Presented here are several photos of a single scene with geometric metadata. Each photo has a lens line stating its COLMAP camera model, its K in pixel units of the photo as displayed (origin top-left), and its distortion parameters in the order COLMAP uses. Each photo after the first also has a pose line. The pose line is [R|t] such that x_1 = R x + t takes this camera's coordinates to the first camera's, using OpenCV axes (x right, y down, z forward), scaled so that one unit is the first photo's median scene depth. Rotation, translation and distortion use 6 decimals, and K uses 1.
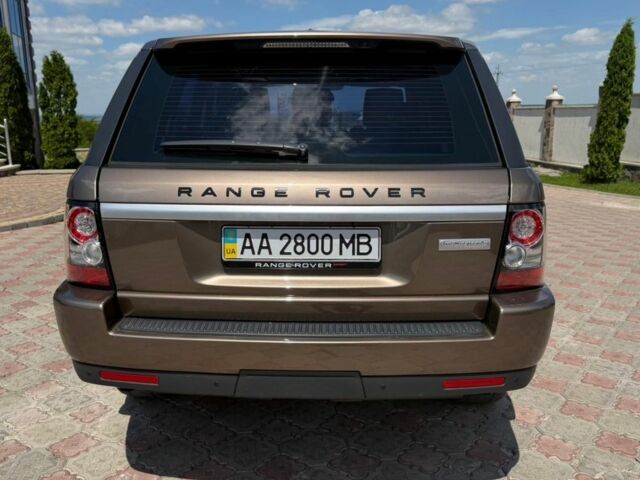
lens RADIAL K [[606.0, 0, 287.5], [0, 606.0, 216.1], [0, 0, 1]] dist [0.015782, -0.006345]
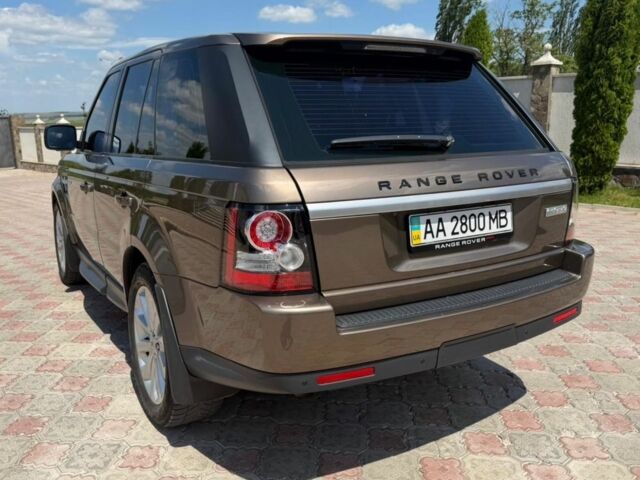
lens RADIAL K [[586.4, 0, 322.7], [0, 586.4, 222.9], [0, 0, 1]] dist [0.062130, -0.089774]
pose [[0.831705, -0.105130, 0.545174, -0.807643], [0.100396, 0.994200, 0.038557, -0.025602], [-0.546065, 0.022665, 0.837436, 0.212021]]
